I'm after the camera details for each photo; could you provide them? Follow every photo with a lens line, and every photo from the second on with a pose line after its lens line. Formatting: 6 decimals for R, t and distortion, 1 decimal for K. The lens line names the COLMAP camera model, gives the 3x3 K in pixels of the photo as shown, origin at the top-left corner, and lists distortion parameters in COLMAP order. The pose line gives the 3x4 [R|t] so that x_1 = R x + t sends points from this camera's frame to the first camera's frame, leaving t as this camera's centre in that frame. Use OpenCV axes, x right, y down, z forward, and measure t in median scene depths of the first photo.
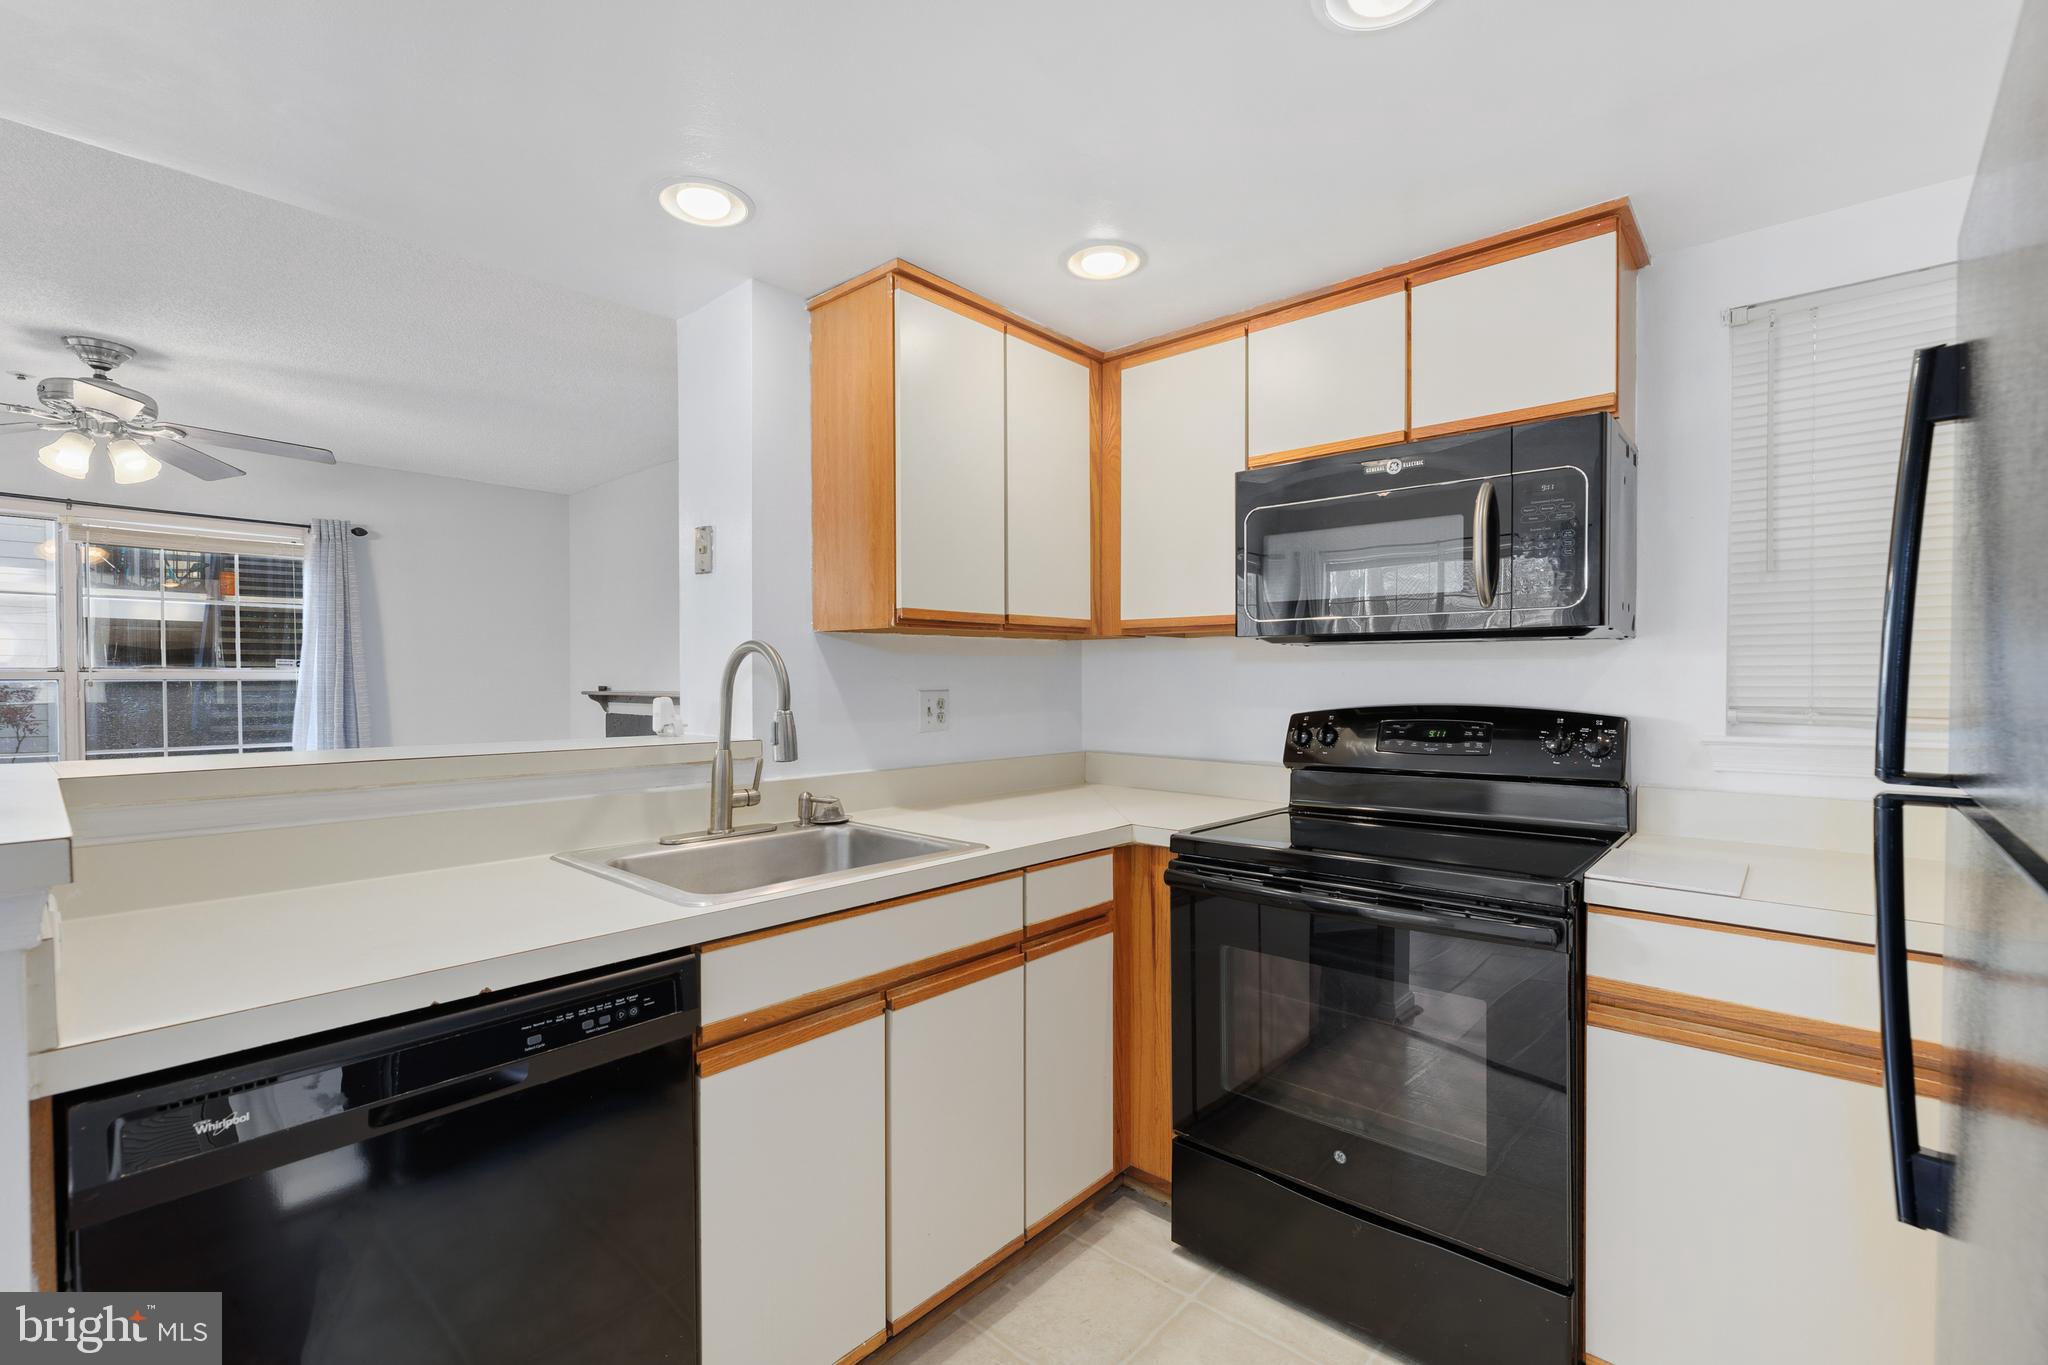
lens RADIAL K [[881.4, 0, 1021.2], [0, 881.4, 687.7], [0, 0, 1]] dist [0.002641, -0.000424]
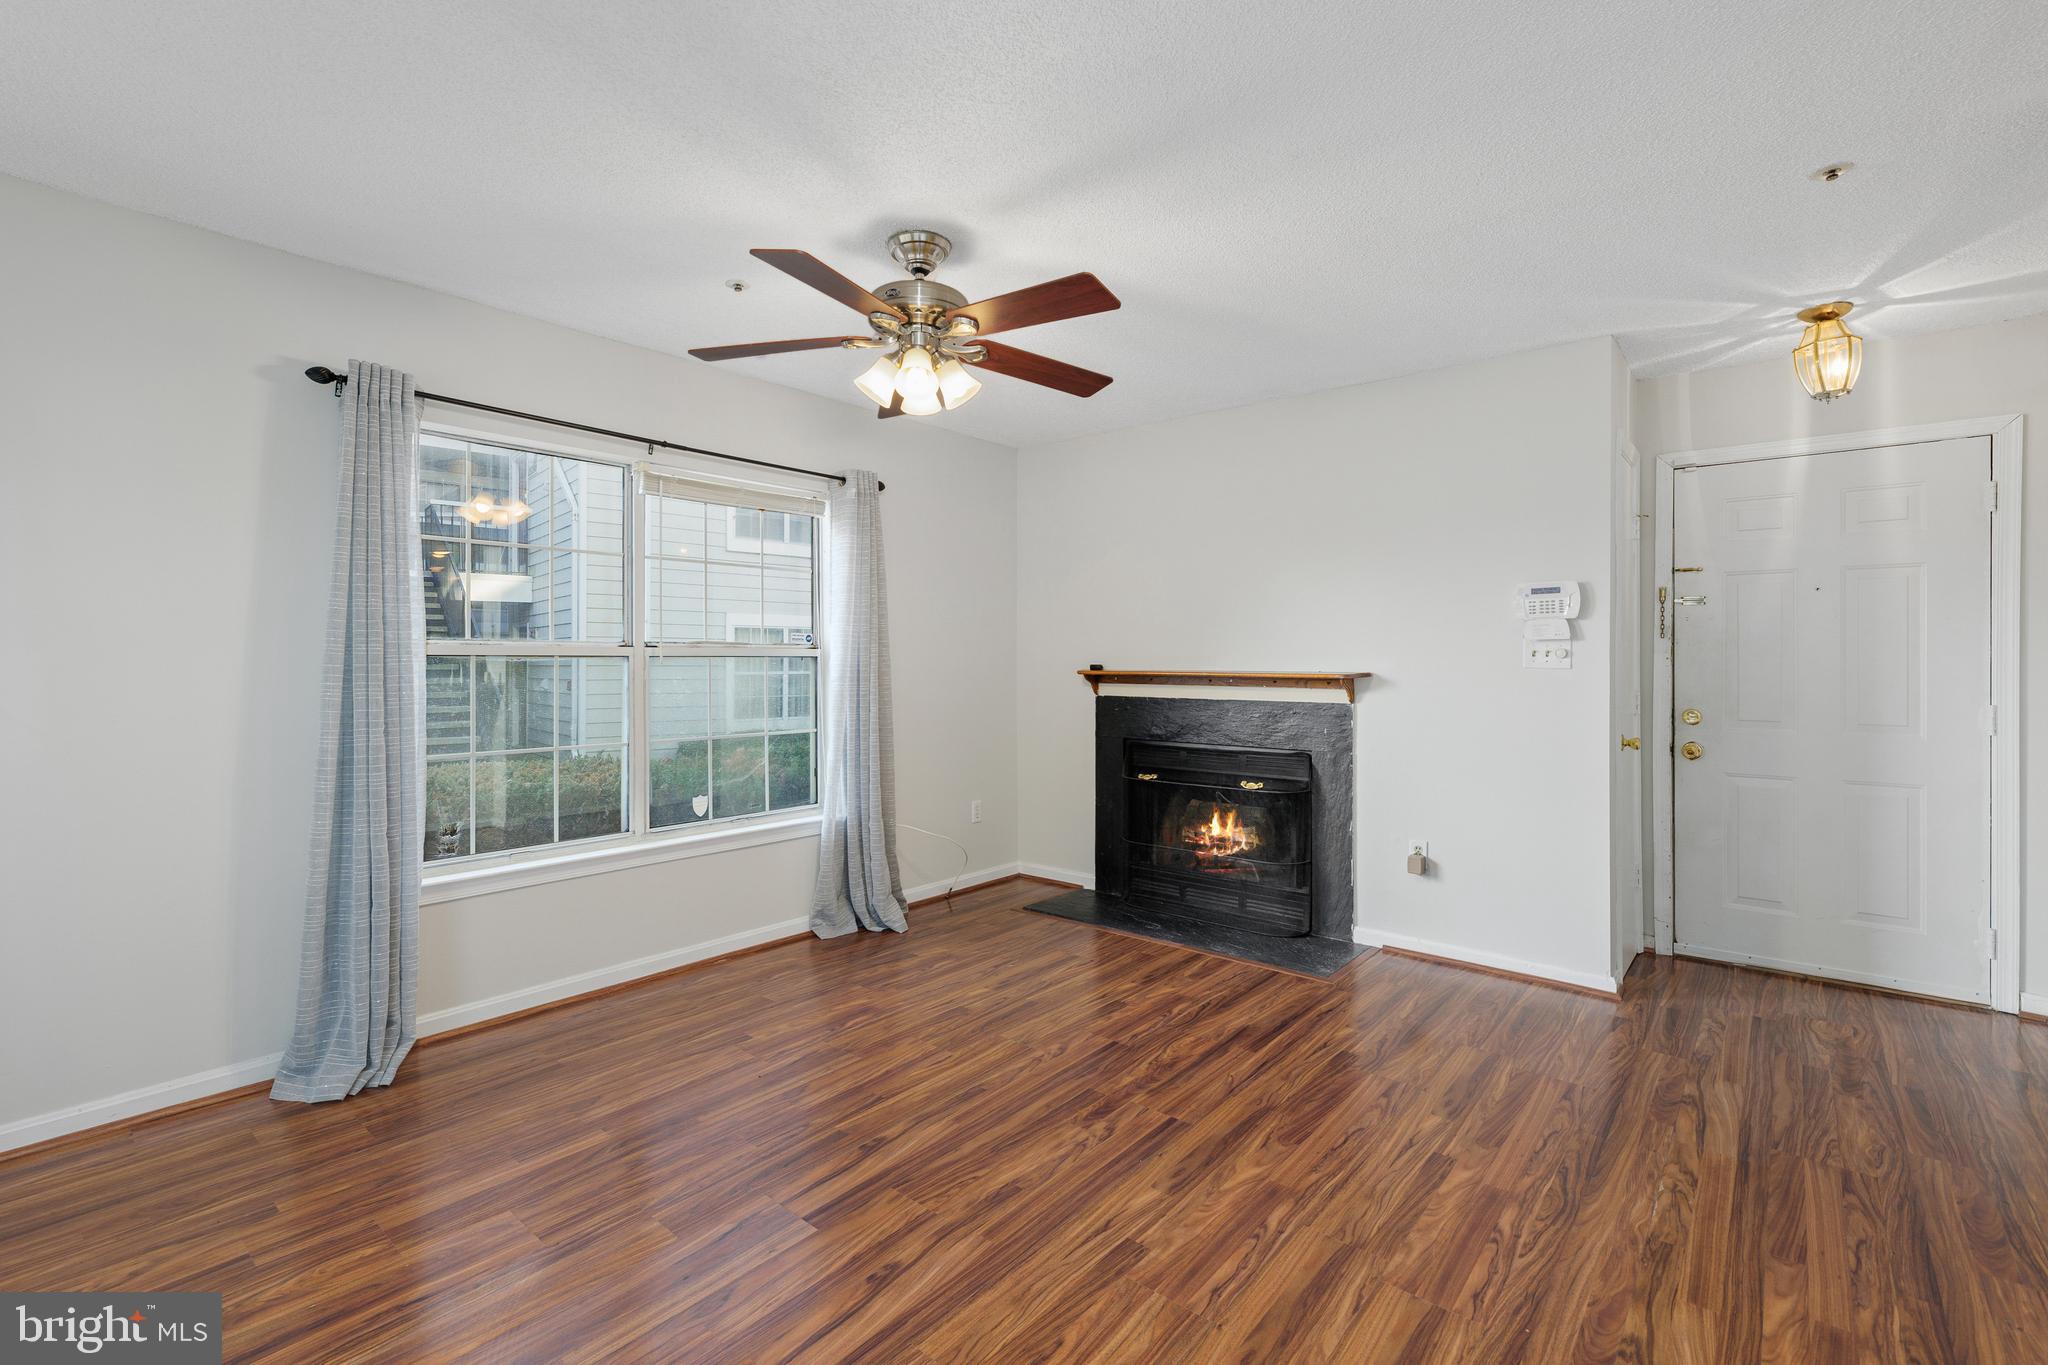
lens RADIAL K [[911.4, 0, 1014.7], [0, 911.4, 656.4], [0, 0, 1]] dist [0.000587, 0.000436]
pose [[0.999753, 0.002154, 0.022120, -1.575423], [-0.001885, 0.999924, -0.012151, 0.002708], [-0.022145, 0.012106, 0.999681, 0.265143]]
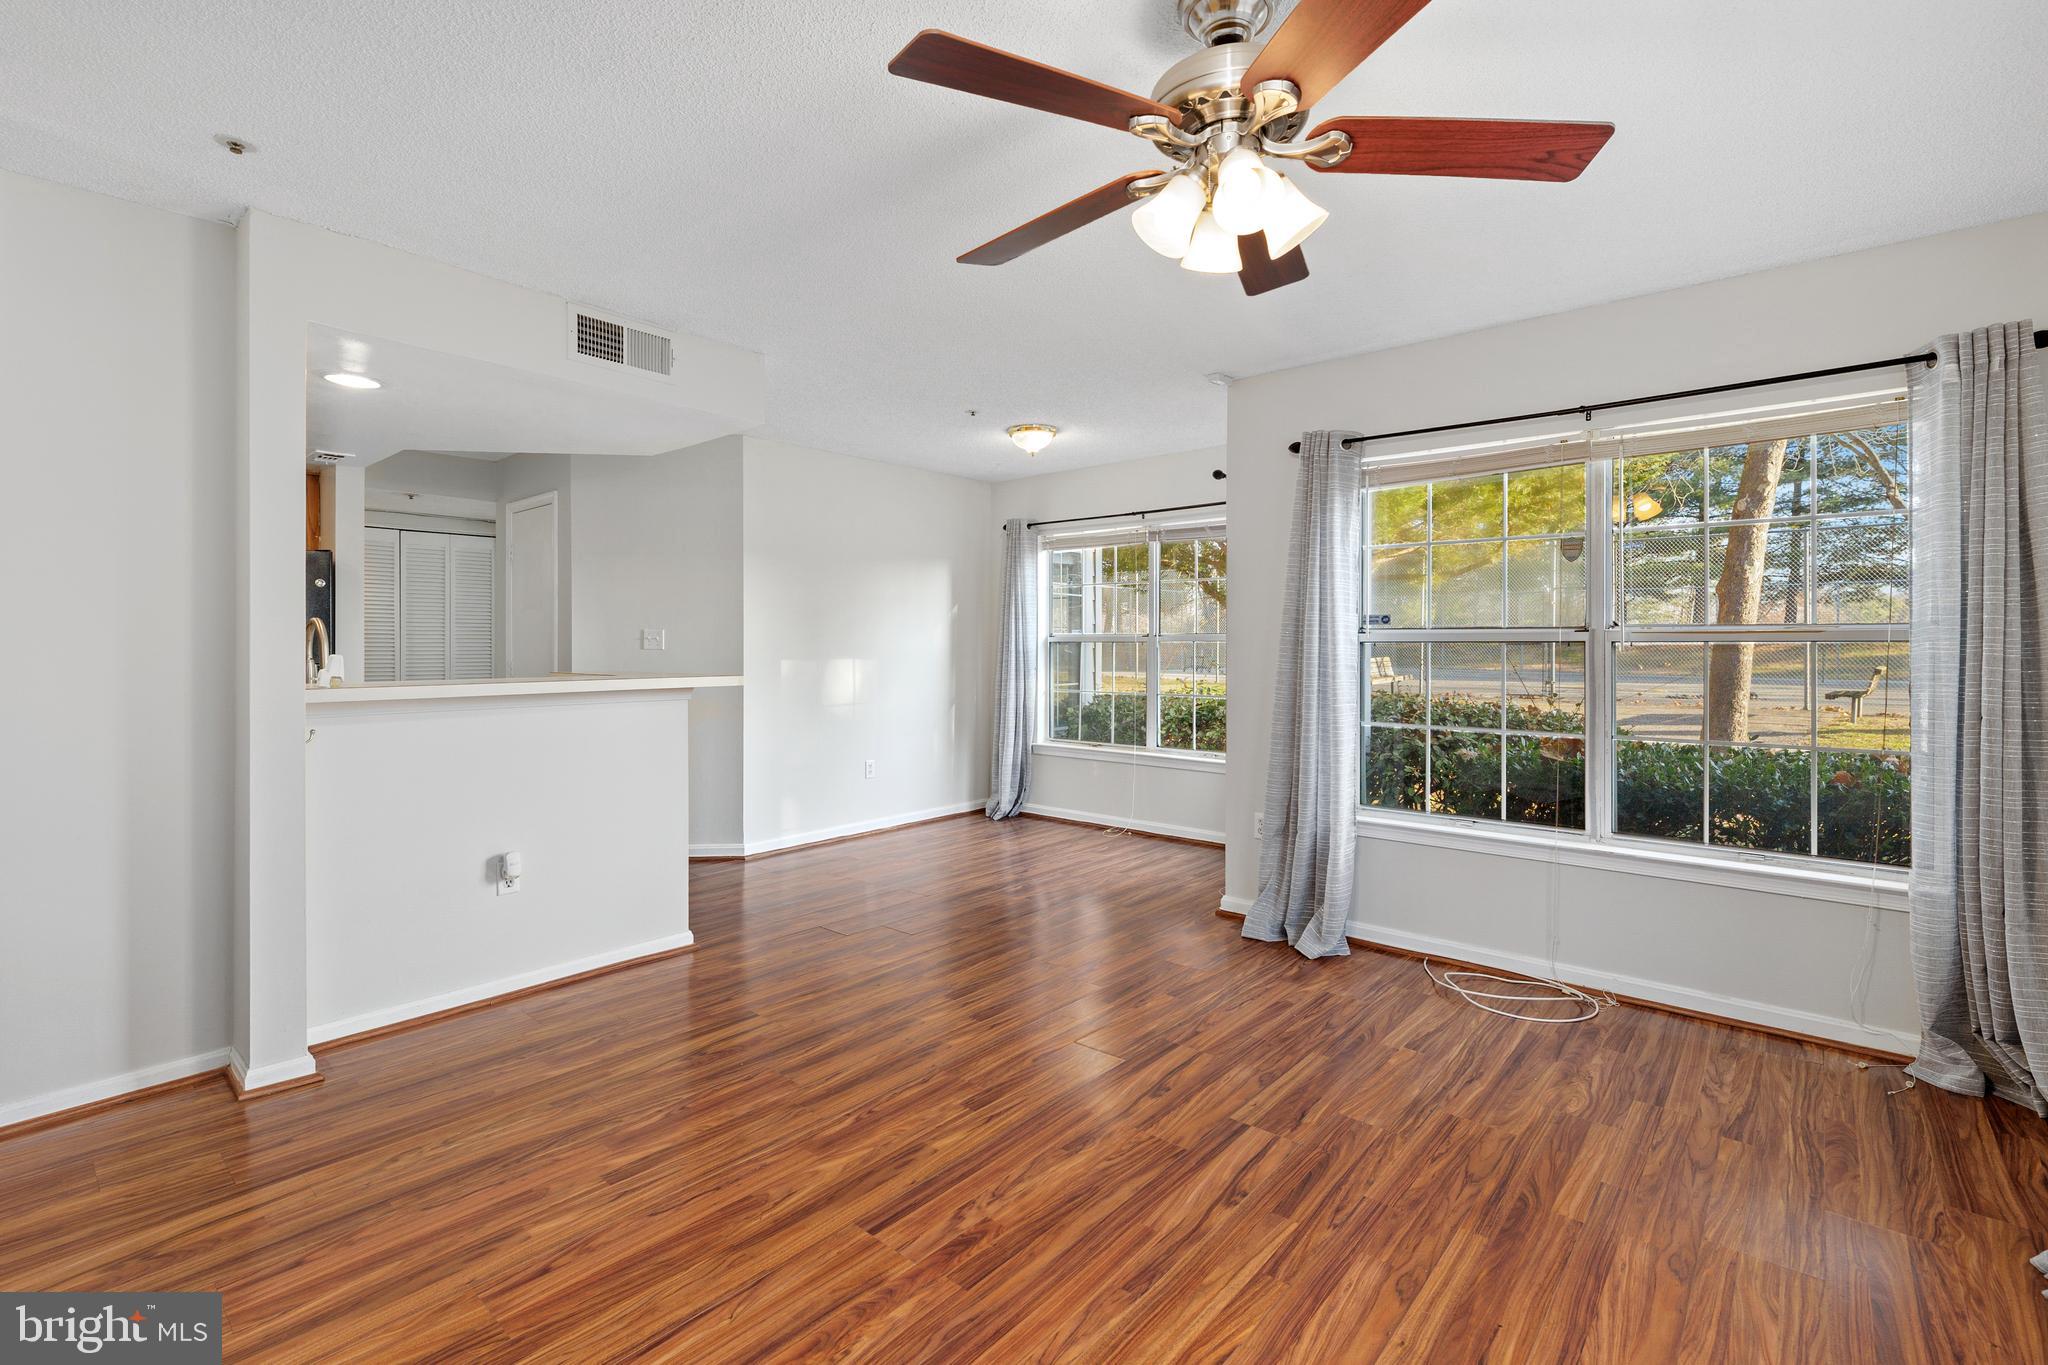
lens RADIAL K [[911.4, 0, 1032.5], [0, 911.4, 648.3], [0, 0, 1]] dist [0.000587, 0.000436]
pose [[-0.999686, 0.000983, -0.025032, -1.475719], [0.000723, 0.999946, 0.010391, -0.013368], [0.025041, 0.010369, -0.999633, 2.508623]]
